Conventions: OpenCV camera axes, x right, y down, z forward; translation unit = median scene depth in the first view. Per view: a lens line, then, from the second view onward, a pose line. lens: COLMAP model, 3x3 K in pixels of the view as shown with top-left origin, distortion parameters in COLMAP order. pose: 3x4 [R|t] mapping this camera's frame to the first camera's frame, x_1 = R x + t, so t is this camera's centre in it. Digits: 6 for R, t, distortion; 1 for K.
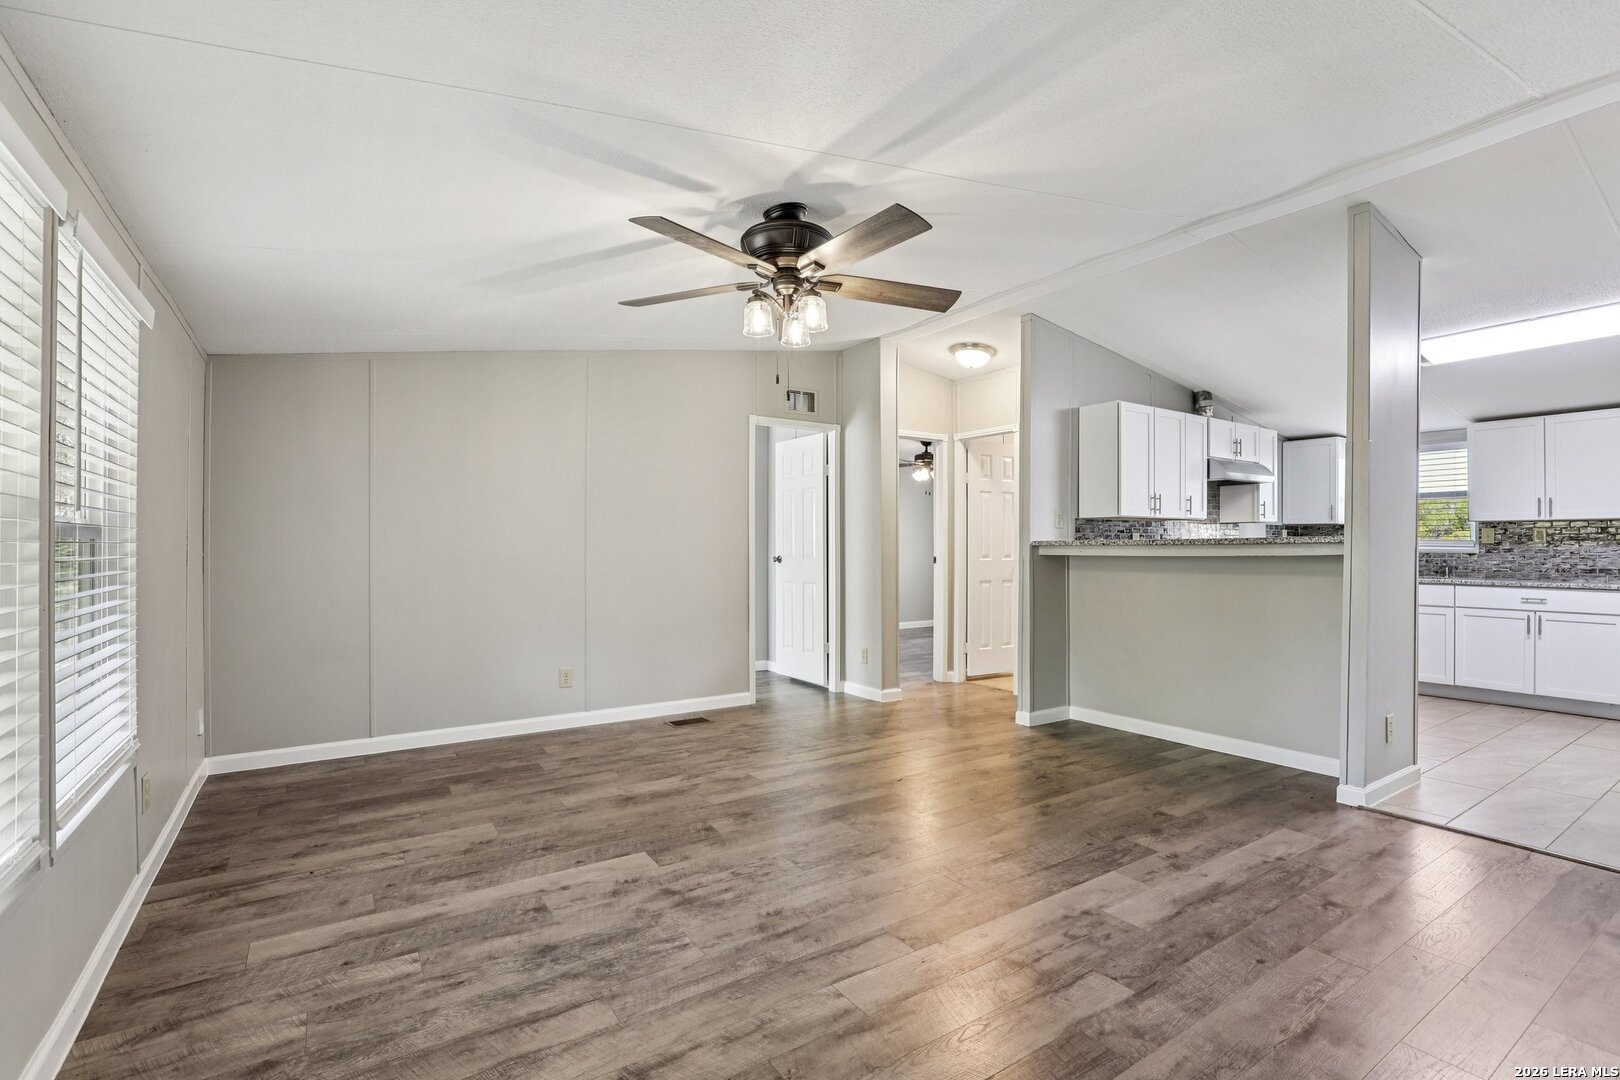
lens RADIAL K [[744.2, 0, 821.3], [0, 744.2, 546.9], [0, 0, 1]] dist [-0.030479, 0.005383]
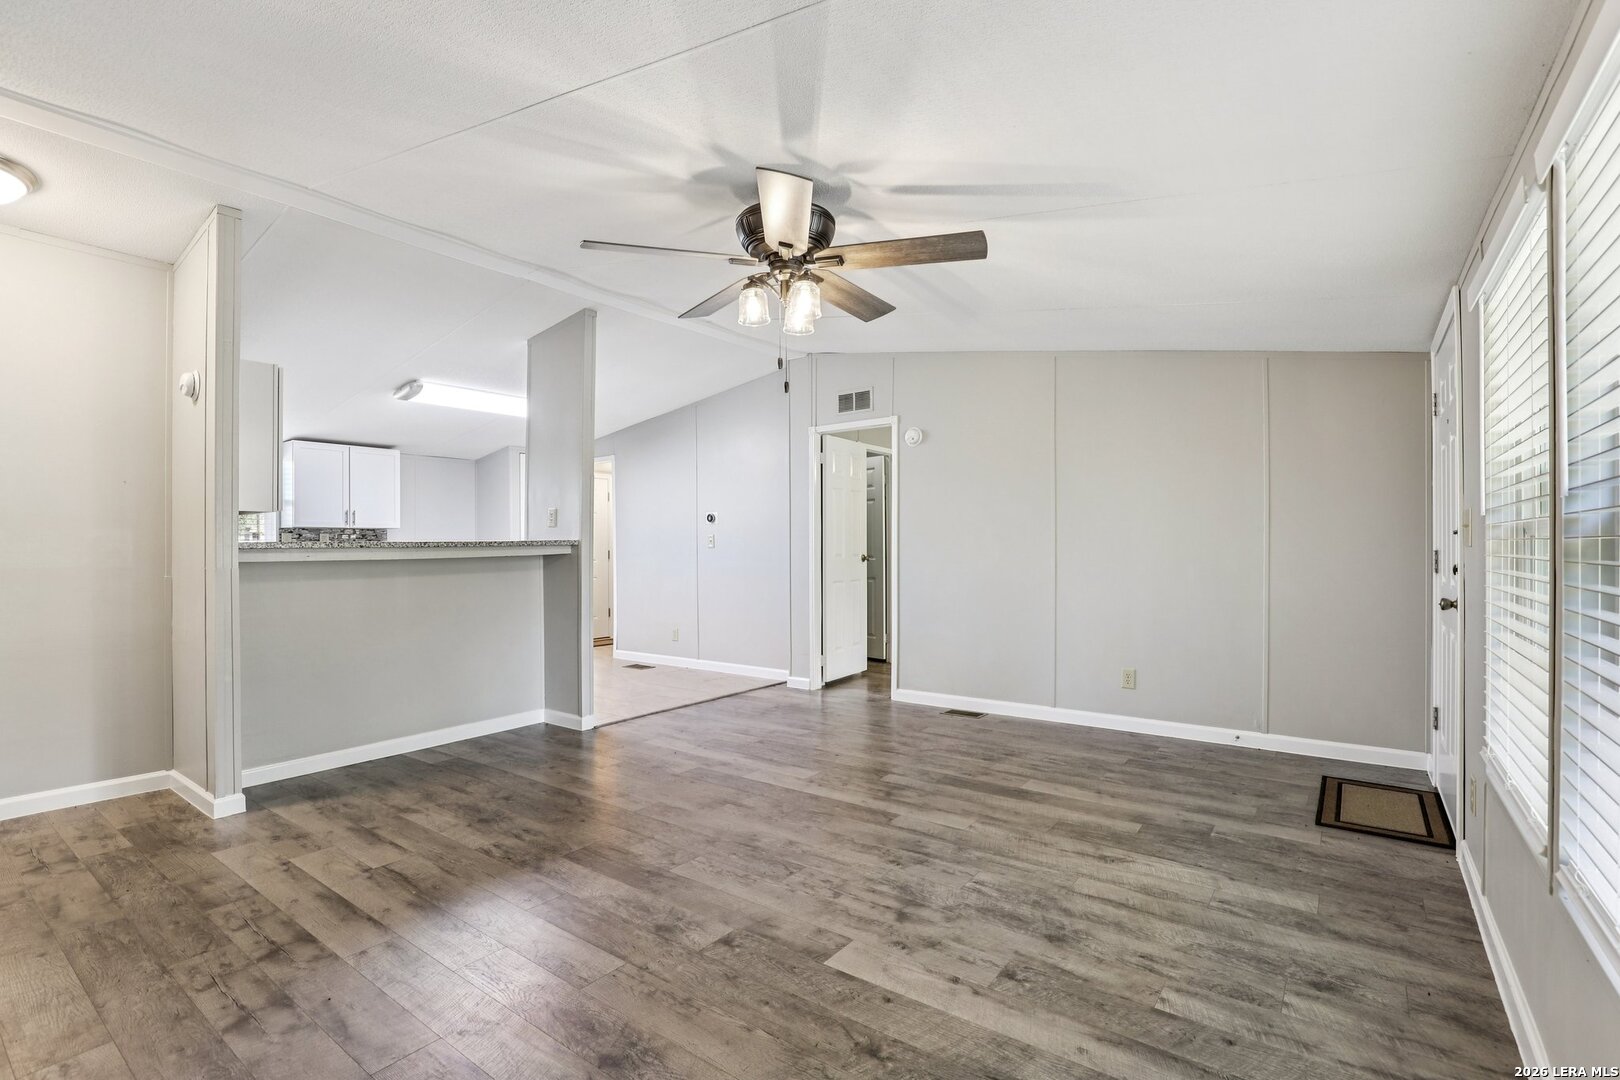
lens RADIAL K [[744.2, 0, 821.3], [0, 744.2, 546.9], [0, 0, 1]] dist [-0.030479, 0.005383]
pose [[-0.344648, 0.001524, 0.938731, -1.060189], [0.007067, 0.999975, 0.000971, -0.000734], [-0.938705, 0.006968, -0.344650, 1.433368]]
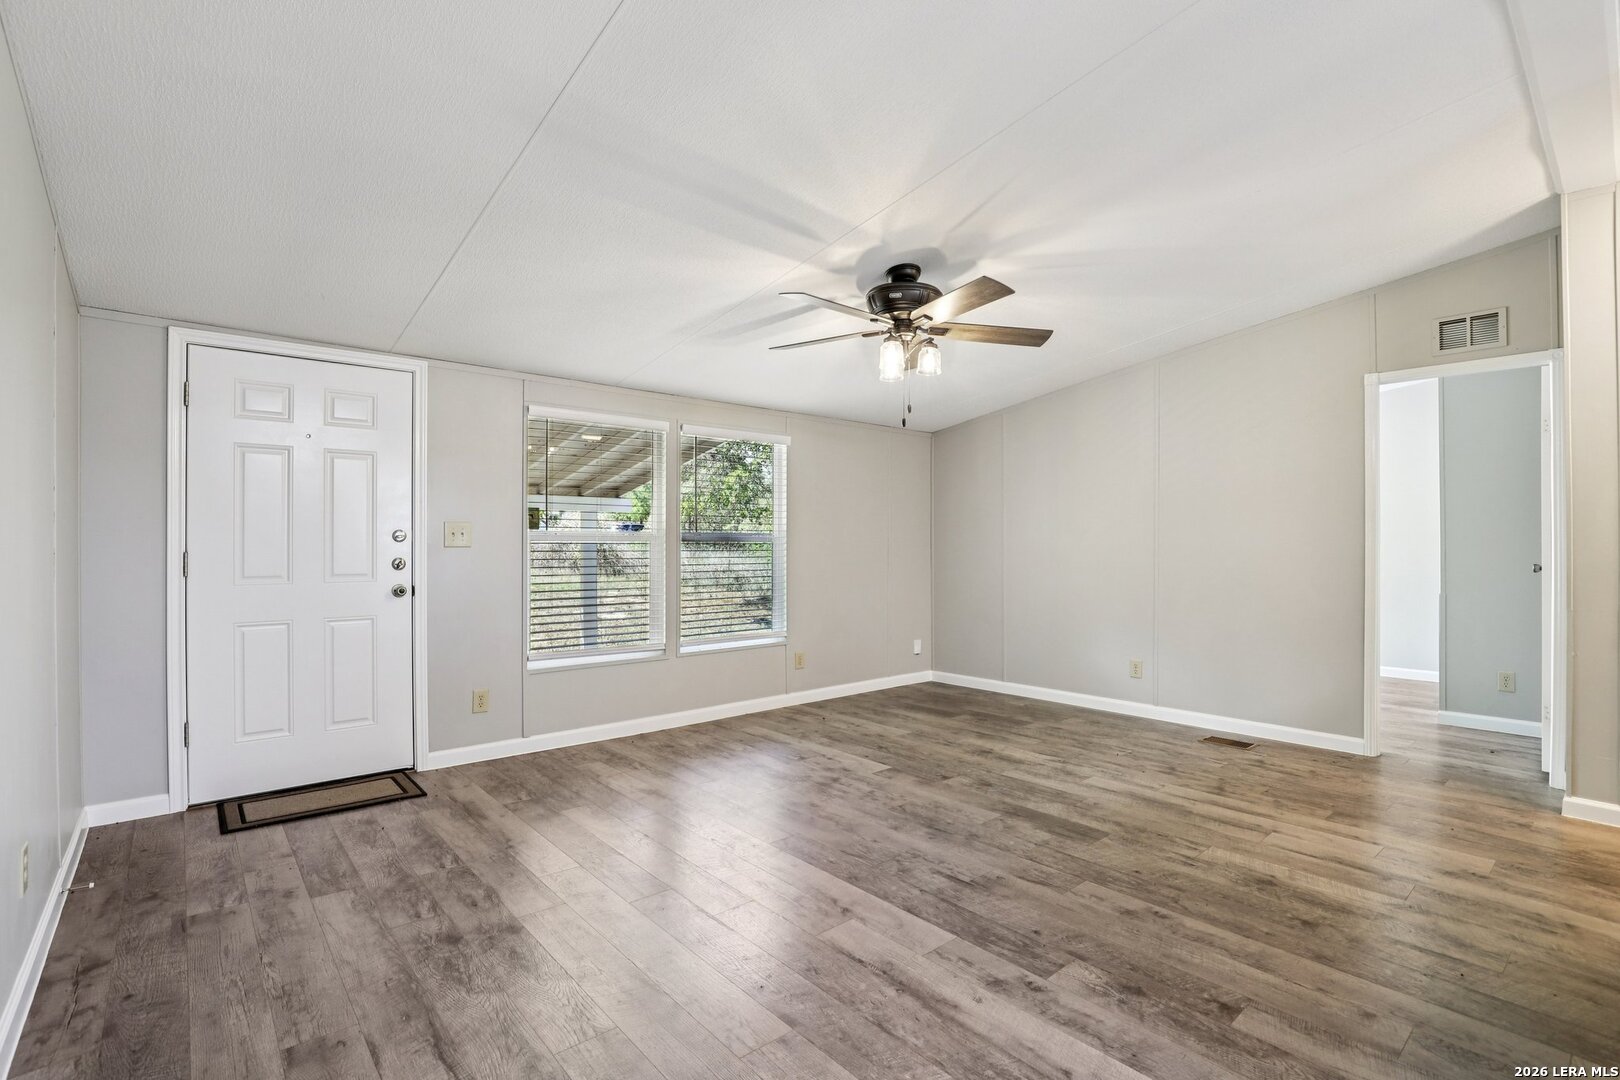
lens RADIAL K [[744.2, 0, 821.3], [0, 744.2, 546.9], [0, 0, 1]] dist [-0.030479, 0.005383]
pose [[0.128109, 0.000843, -0.991760, 1.281458], [-0.003401, 0.999994, 0.000411, 0.000849], [0.991754, 0.003321, 0.128111, 0.790354]]
